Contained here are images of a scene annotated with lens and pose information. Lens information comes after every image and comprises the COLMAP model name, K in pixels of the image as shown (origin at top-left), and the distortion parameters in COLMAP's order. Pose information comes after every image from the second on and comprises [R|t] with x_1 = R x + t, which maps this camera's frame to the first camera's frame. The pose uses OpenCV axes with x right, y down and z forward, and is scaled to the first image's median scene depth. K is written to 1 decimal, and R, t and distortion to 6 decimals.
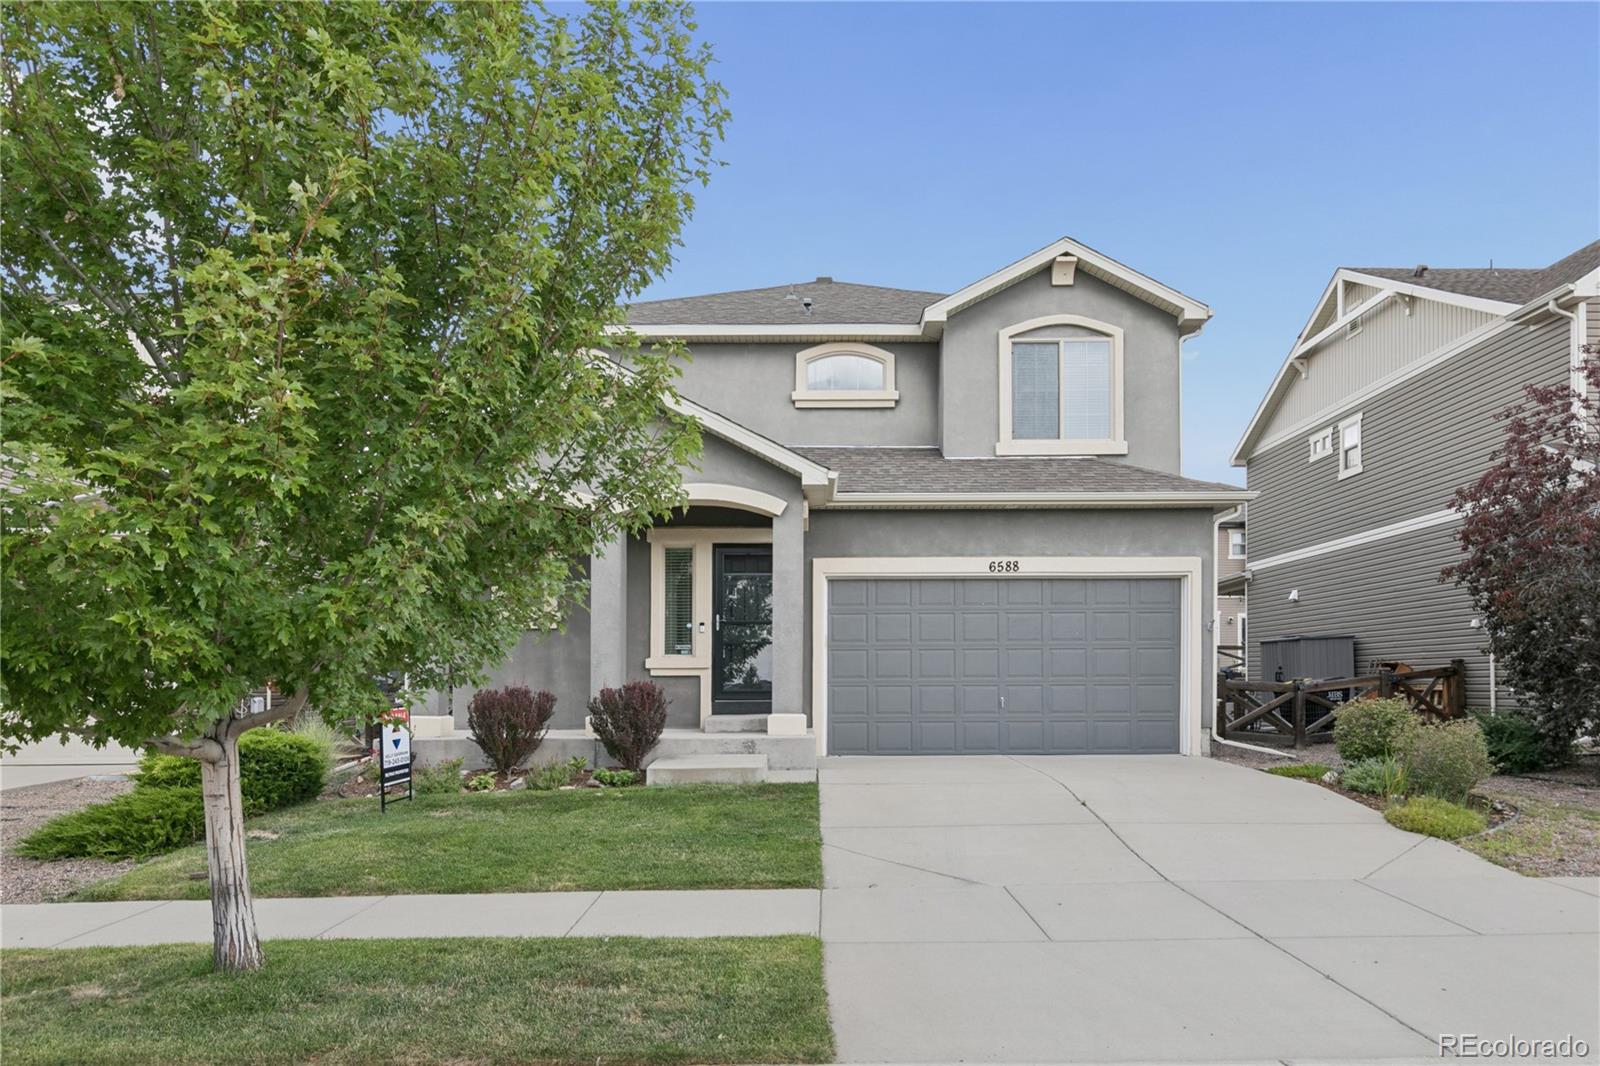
lens RADIAL K [[1026.9, 0, 800.2], [0, 1026.9, 531.4], [0, 0, 1]] dist [0.000089, -0.001724]
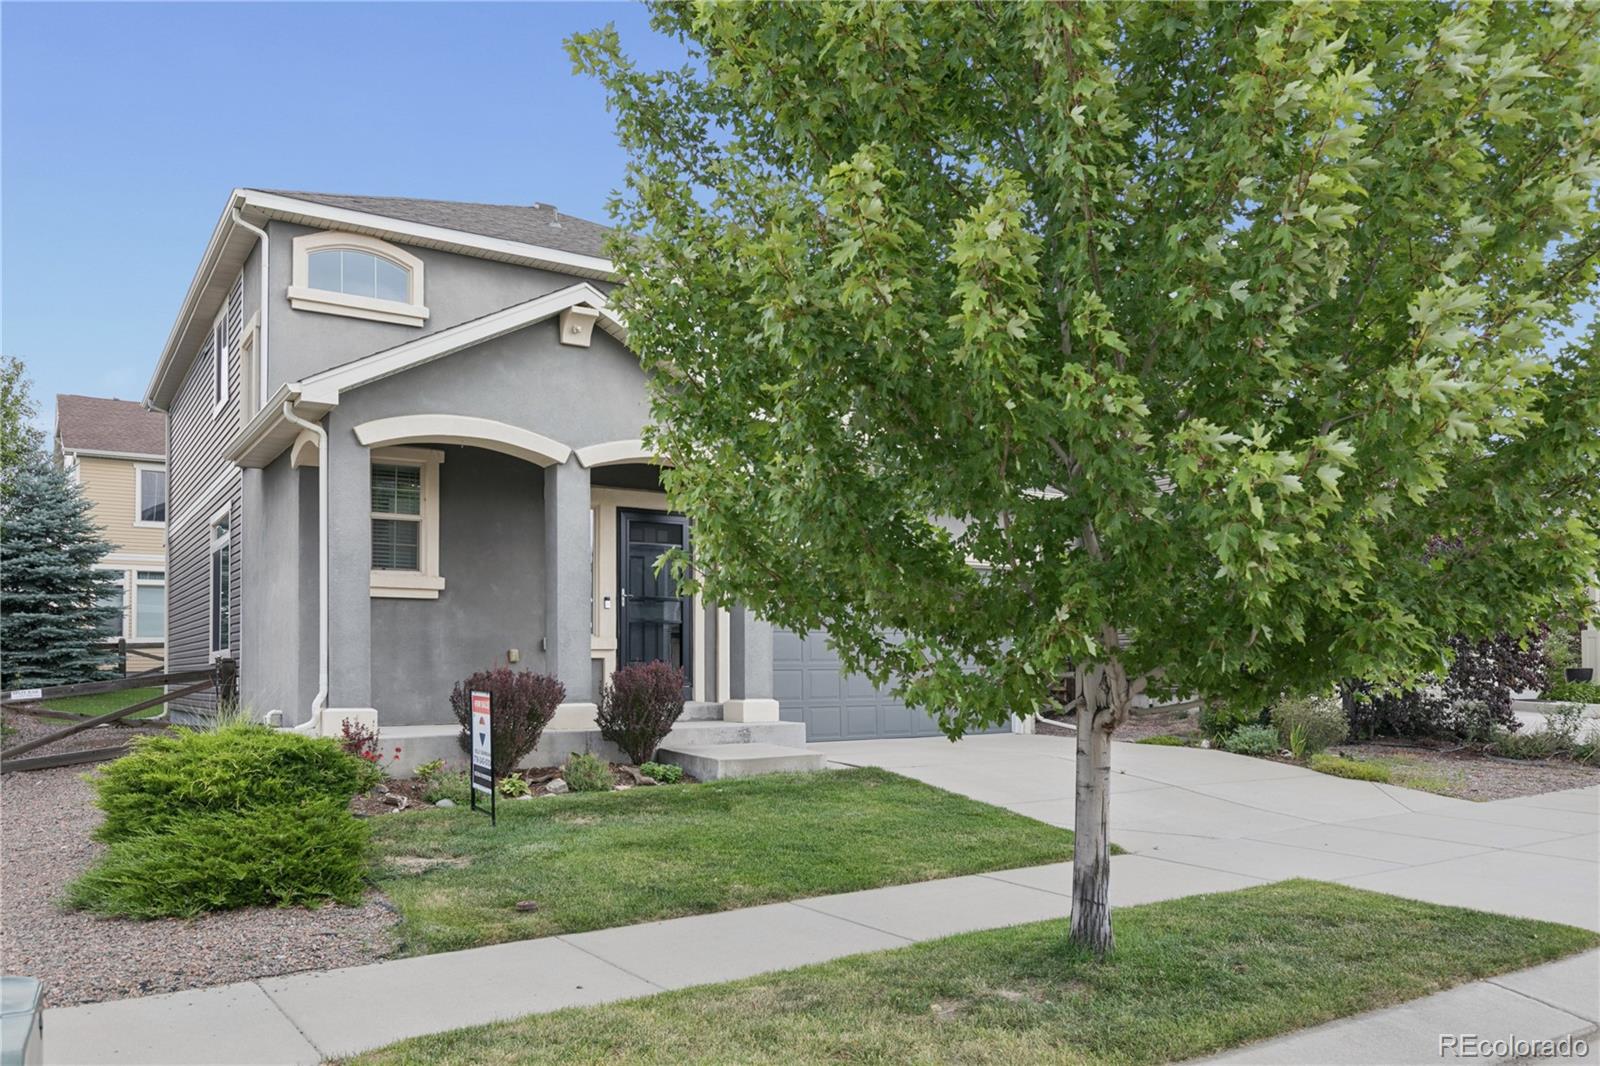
lens RADIAL K [[1213.2, 0, 800.5], [0, 1213.2, 534.2], [0, 0, 1]] dist [-0.007297, -0.001427]
pose [[0.834071, 0.060444, 0.548336, -0.667966], [-0.083271, 0.996385, 0.016830, 0.006273], [-0.545336, -0.059698, 0.836089, 0.072893]]
